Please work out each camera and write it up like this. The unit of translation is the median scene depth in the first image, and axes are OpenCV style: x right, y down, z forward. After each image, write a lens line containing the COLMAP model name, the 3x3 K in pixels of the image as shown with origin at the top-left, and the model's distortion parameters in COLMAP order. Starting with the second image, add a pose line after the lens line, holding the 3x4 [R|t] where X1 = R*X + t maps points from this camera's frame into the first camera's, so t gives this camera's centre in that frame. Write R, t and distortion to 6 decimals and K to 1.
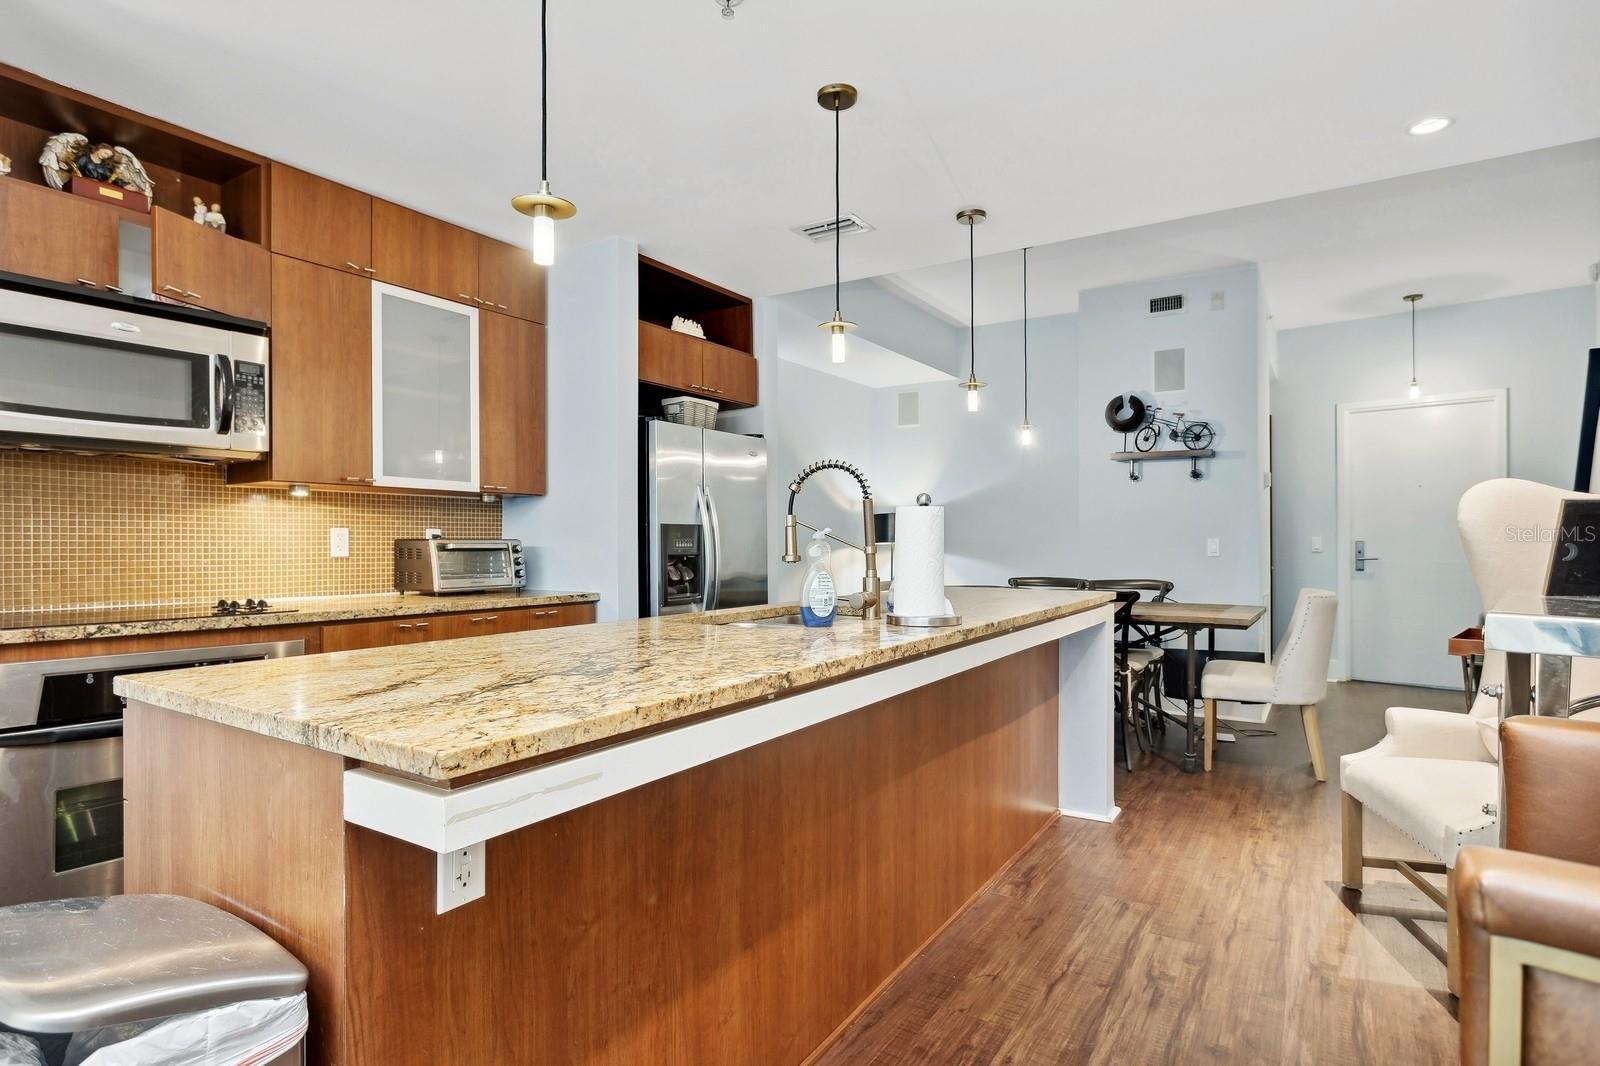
lens RADIAL K [[838.7, 0, 797.3], [0, 838.7, 535.6], [0, 0, 1]] dist [-0.018557, 0.011419]
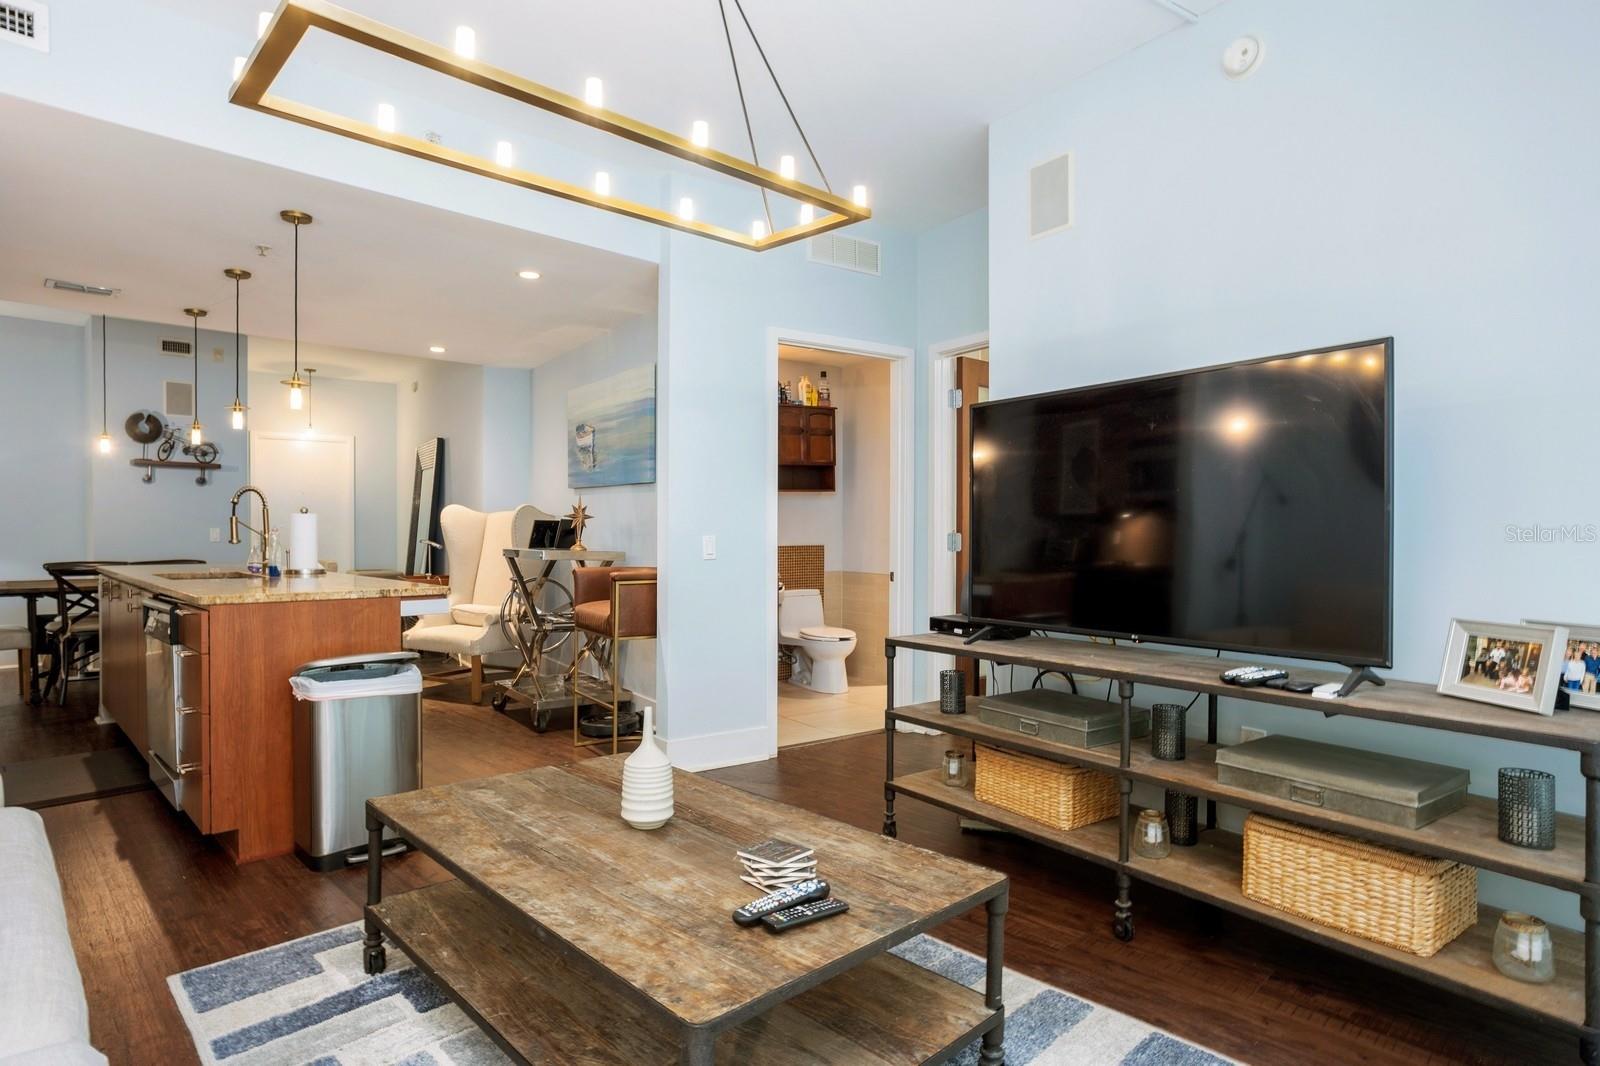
lens RADIAL K [[869.0, 0, 799.0], [0, 869.0, 540.8], [0, 0, 1]] dist [-0.061266, 0.036365]
pose [[0.218521, -0.010163, 0.975779, -0.989507], [-0.009869, 0.999872, 0.012624, -0.005424], [-0.975782, -0.012389, 0.218392, -0.361989]]
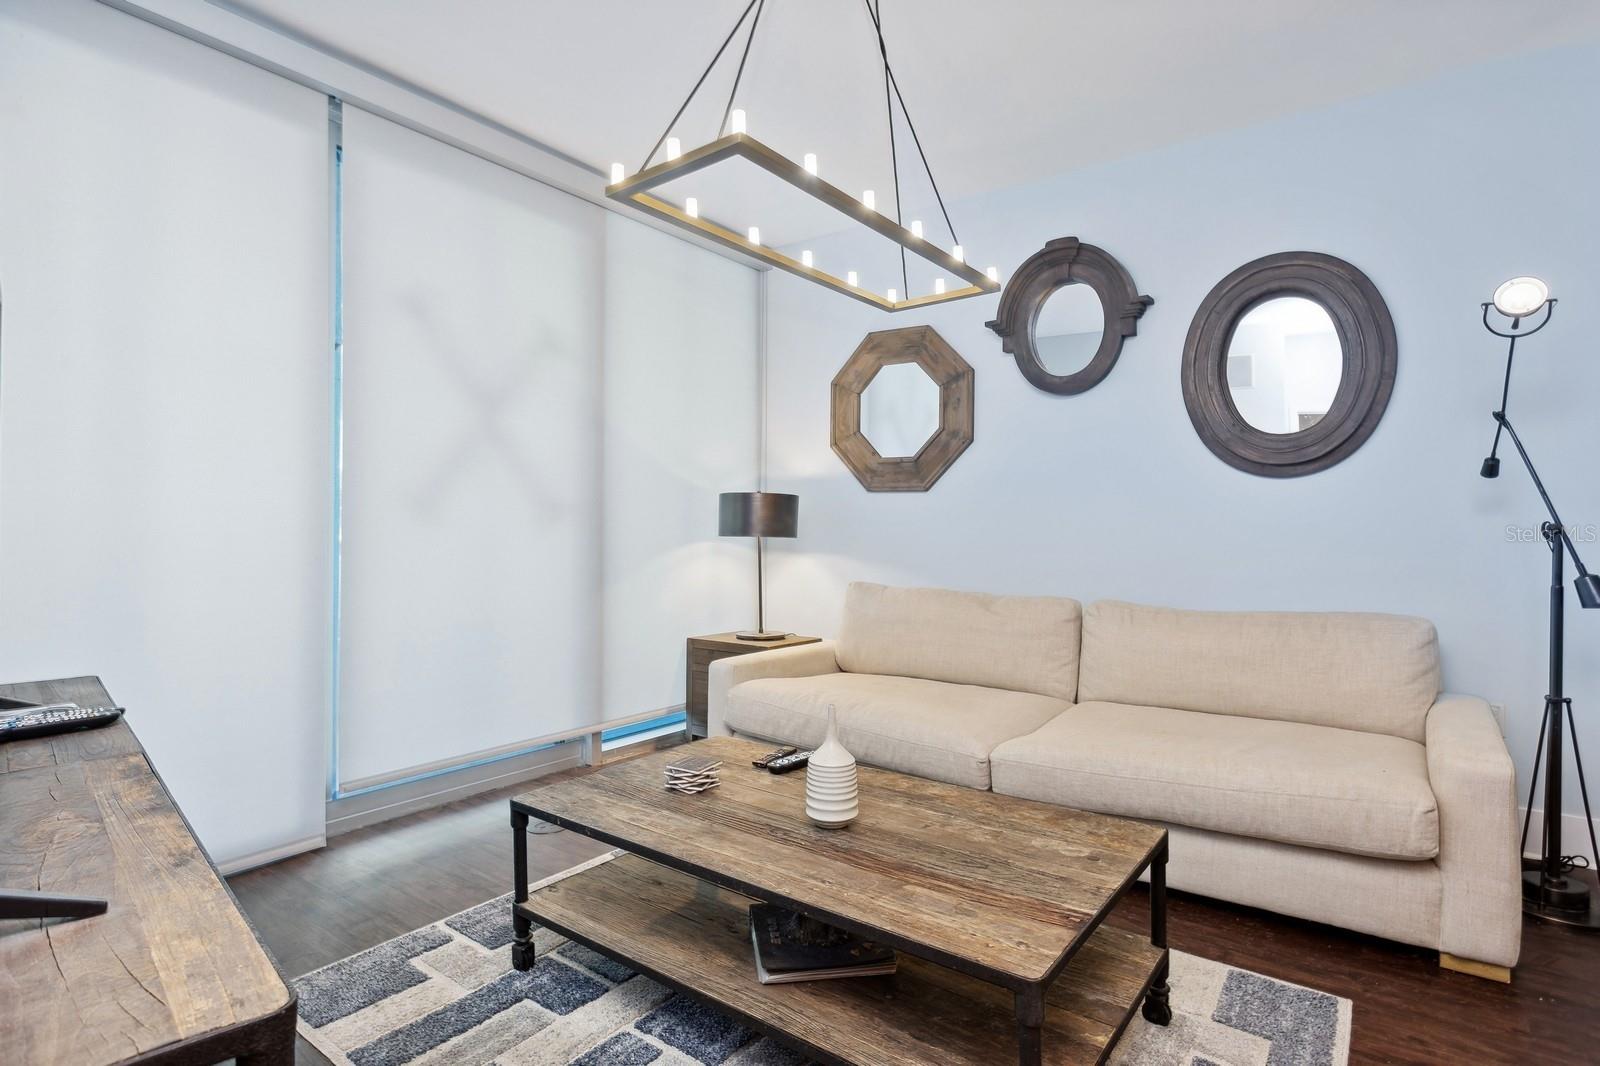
lens RADIAL K [[821.9, 0, 793.0], [0, 821.9, 530.3], [0, 0, 1]] dist [-0.010077, -0.000173]
pose [[-0.072556, -0.002789, -0.997360, 0.114511], [0.003864, 0.999988, -0.003078, 0.000436], [0.997357, -0.004077, -0.072544, -0.120775]]
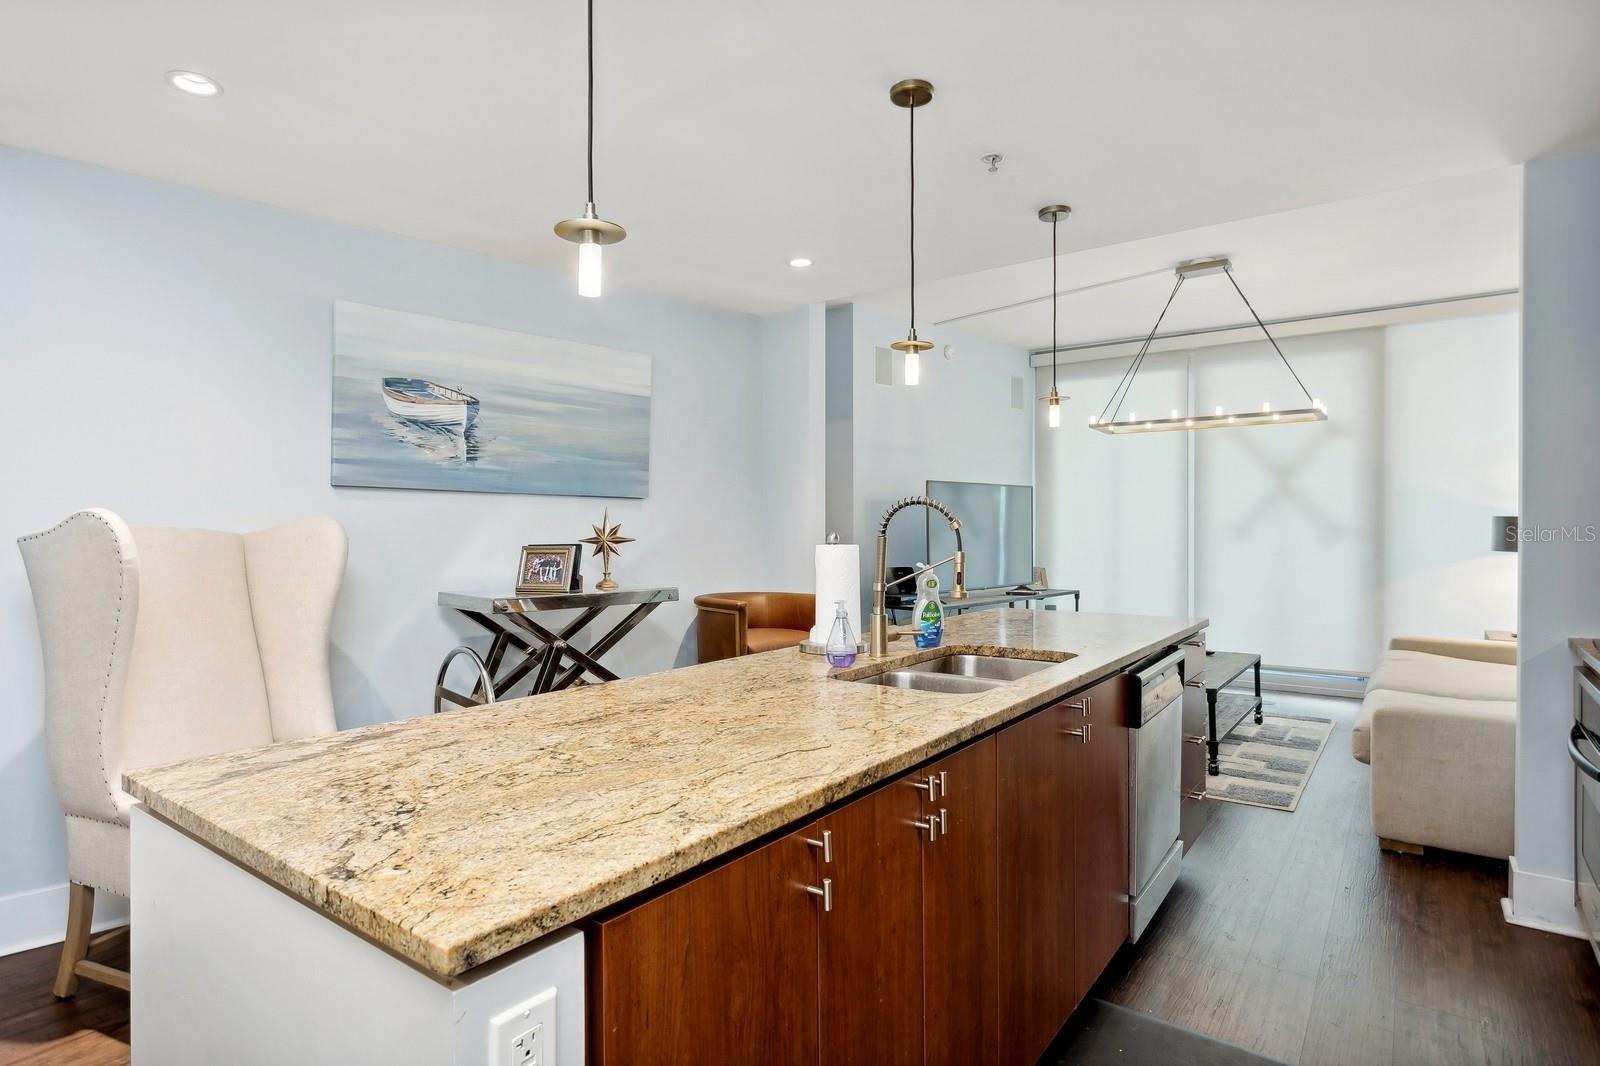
lens RADIAL K [[838.7, 0, 797.3], [0, 838.7, 535.6], [0, 0, 1]] dist [-0.018557, 0.011419]
pose [[-0.997654, 0.005378, 0.068245, 0.078675], [0.005310, 0.999985, -0.001182, -0.028211], [-0.068250, -0.000816, -0.997668, 1.339731]]
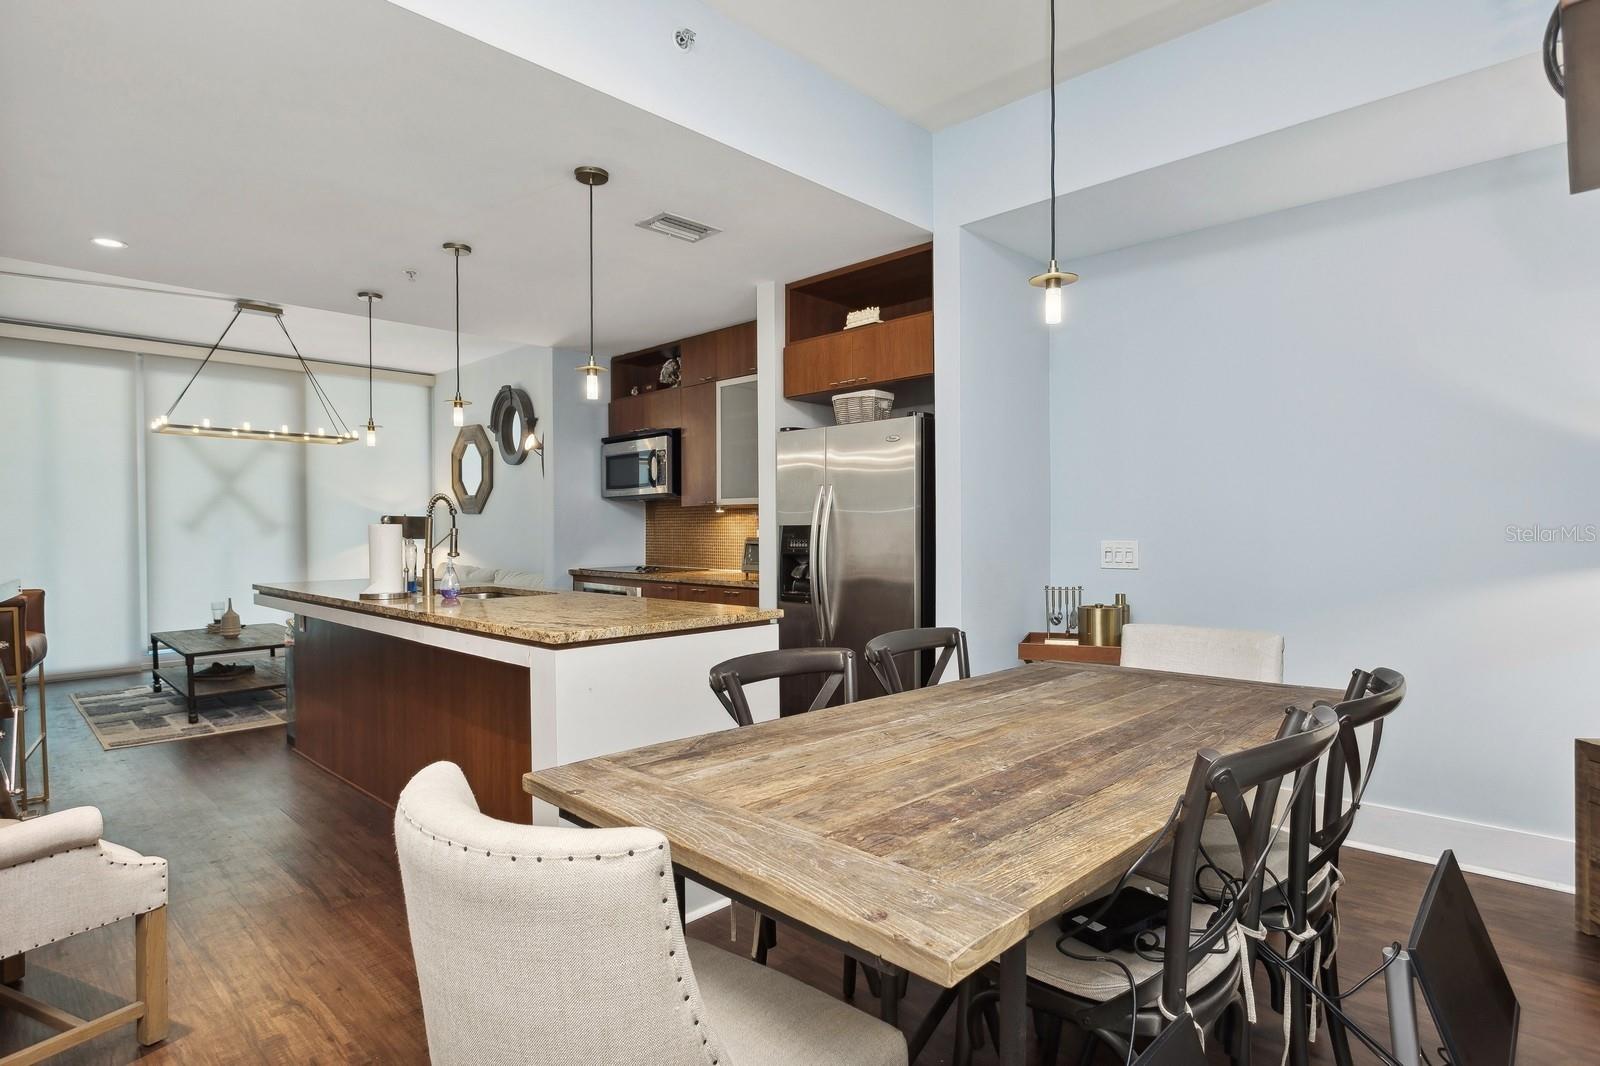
lens RADIAL K [[838.7, 0, 797.3], [0, 838.7, 535.6], [0, 0, 1]] dist [-0.018557, 0.011419]
pose [[-0.196890, 0.010374, -0.980371, 0.981149], [0.011357, 0.999901, 0.008300, -0.010135], [0.980360, -0.009500, -0.196989, 1.321577]]
